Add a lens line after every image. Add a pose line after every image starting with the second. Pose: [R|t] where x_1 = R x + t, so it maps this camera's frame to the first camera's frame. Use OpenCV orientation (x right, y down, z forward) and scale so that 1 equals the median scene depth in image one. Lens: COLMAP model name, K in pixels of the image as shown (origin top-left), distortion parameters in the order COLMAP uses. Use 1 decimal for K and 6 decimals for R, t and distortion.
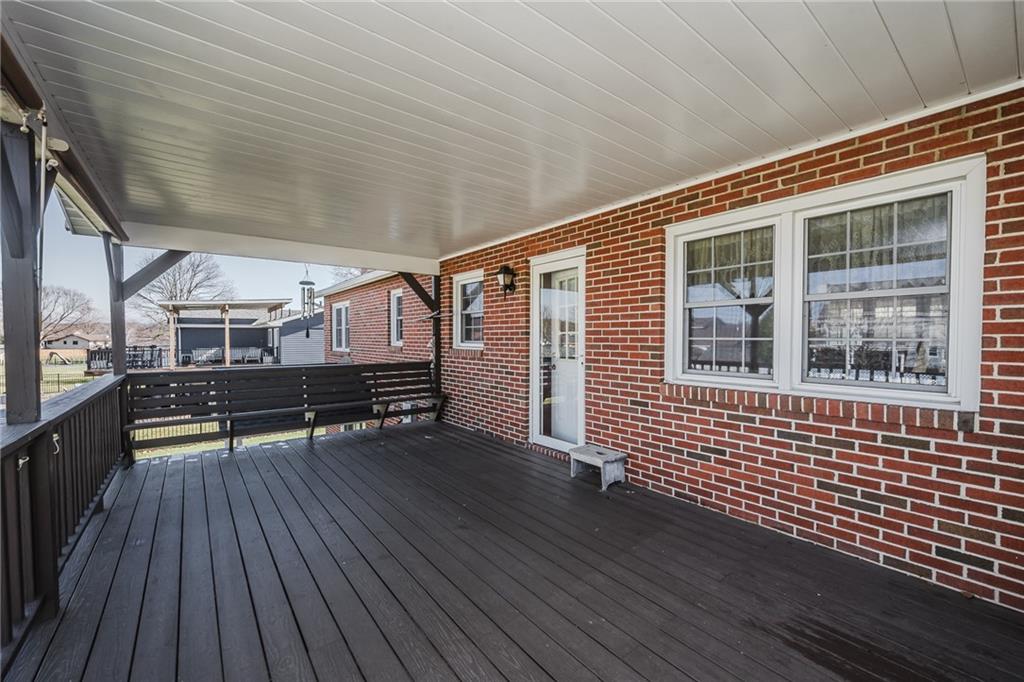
lens RADIAL K [[409.4, 0, 519.0], [0, 409.4, 343.9], [0, 0, 1]] dist [-0.002712, -0.000203]
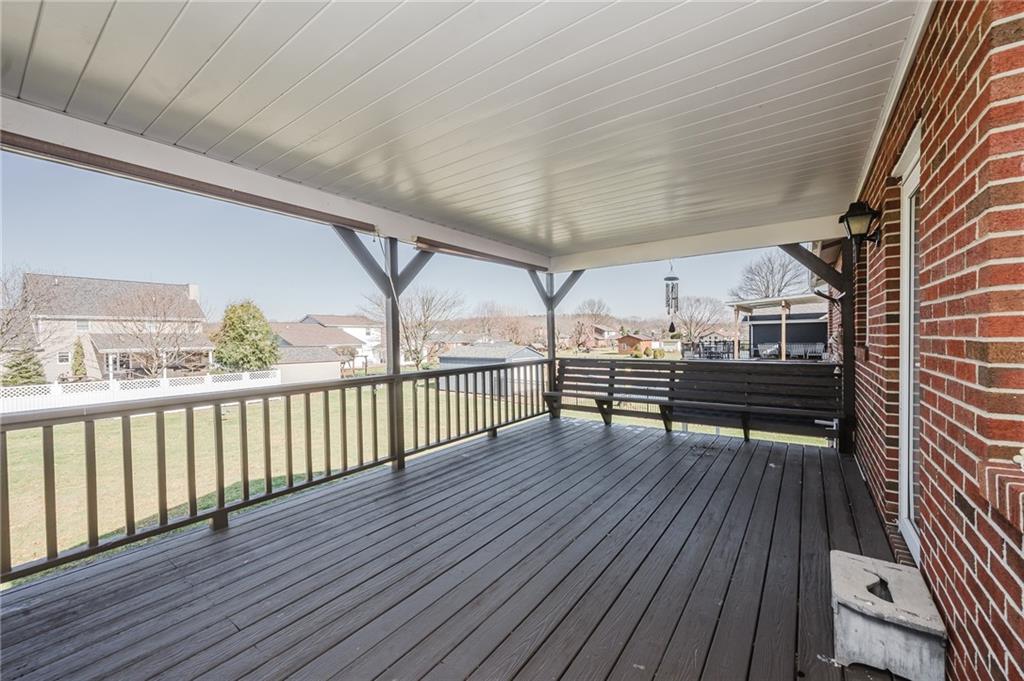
lens RADIAL K [[409.4, 0, 519.0], [0, 409.4, 343.4], [0, 0, 1]] dist [-0.002712, -0.000203]
pose [[0.279593, 0.014710, -0.960006, 0.240178], [-0.005803, 0.999890, 0.013631, 0.001041], [0.960101, 0.001760, 0.279647, 0.242144]]
